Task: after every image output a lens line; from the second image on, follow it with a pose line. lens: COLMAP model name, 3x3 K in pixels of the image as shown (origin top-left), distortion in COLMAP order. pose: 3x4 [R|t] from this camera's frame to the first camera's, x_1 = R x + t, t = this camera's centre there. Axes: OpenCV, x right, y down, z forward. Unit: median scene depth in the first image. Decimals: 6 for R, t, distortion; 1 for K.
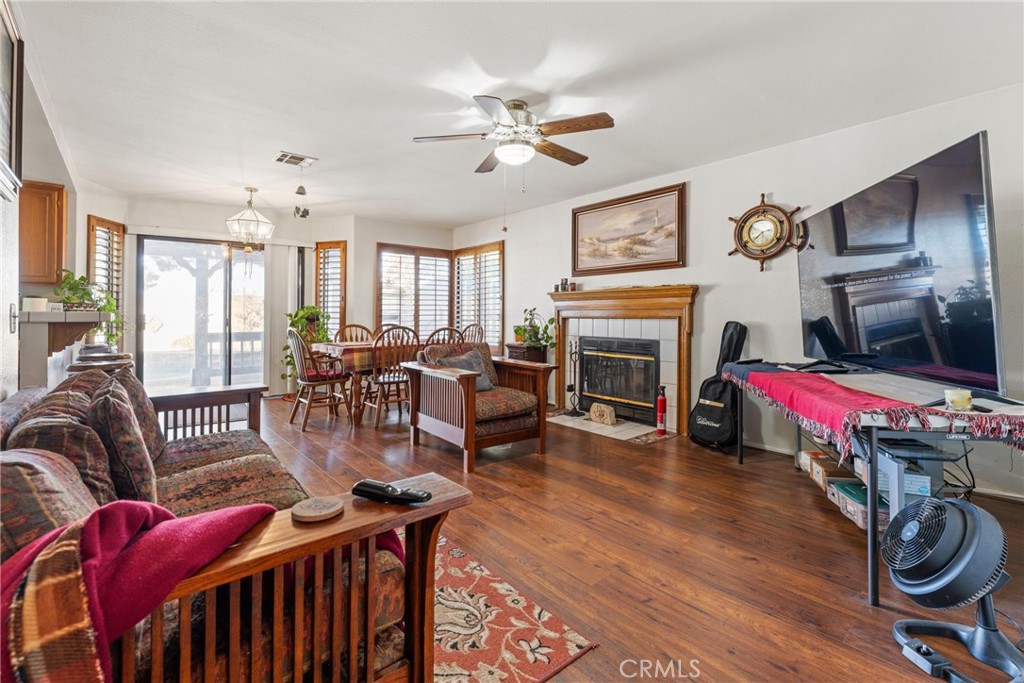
lens RADIAL K [[456.4, 0, 512.1], [0, 456.4, 308.9], [0, 0, 1]] dist [-0.001260, 0.000123]
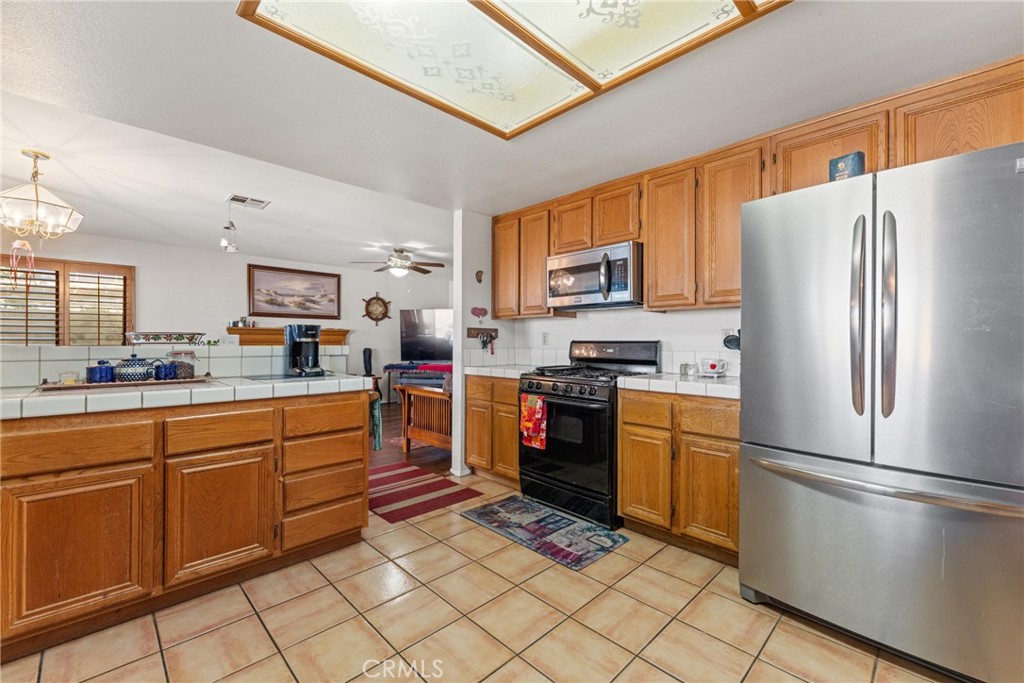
lens RADIAL K [[420.4, 0, 514.6], [0, 420.4, 345.9], [0, 0, 1]] dist [-0.000910, -0.000185]
pose [[-0.083988, -0.007184, 0.996441, -1.299253], [-0.013671, 0.999888, 0.006057, -0.002643], [-0.996373, -0.013113, -0.084076, 0.388067]]
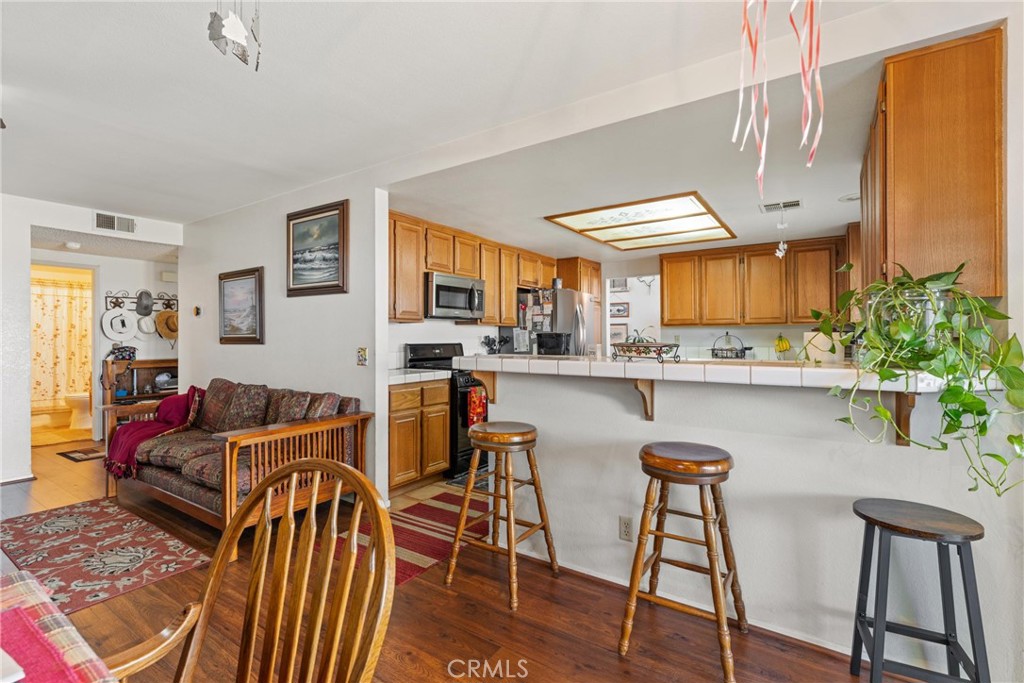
lens RADIAL K [[463.8, 0, 512.0], [0, 463.8, 341.5], [0, 0, 1]] dist [-0.002135, -0.000026]
pose [[-0.960593, 0.005065, -0.277911, -0.495918], [0.005407, 0.999985, -0.000466, -0.012809], [0.277904, -0.001951, -0.960607, 1.178782]]
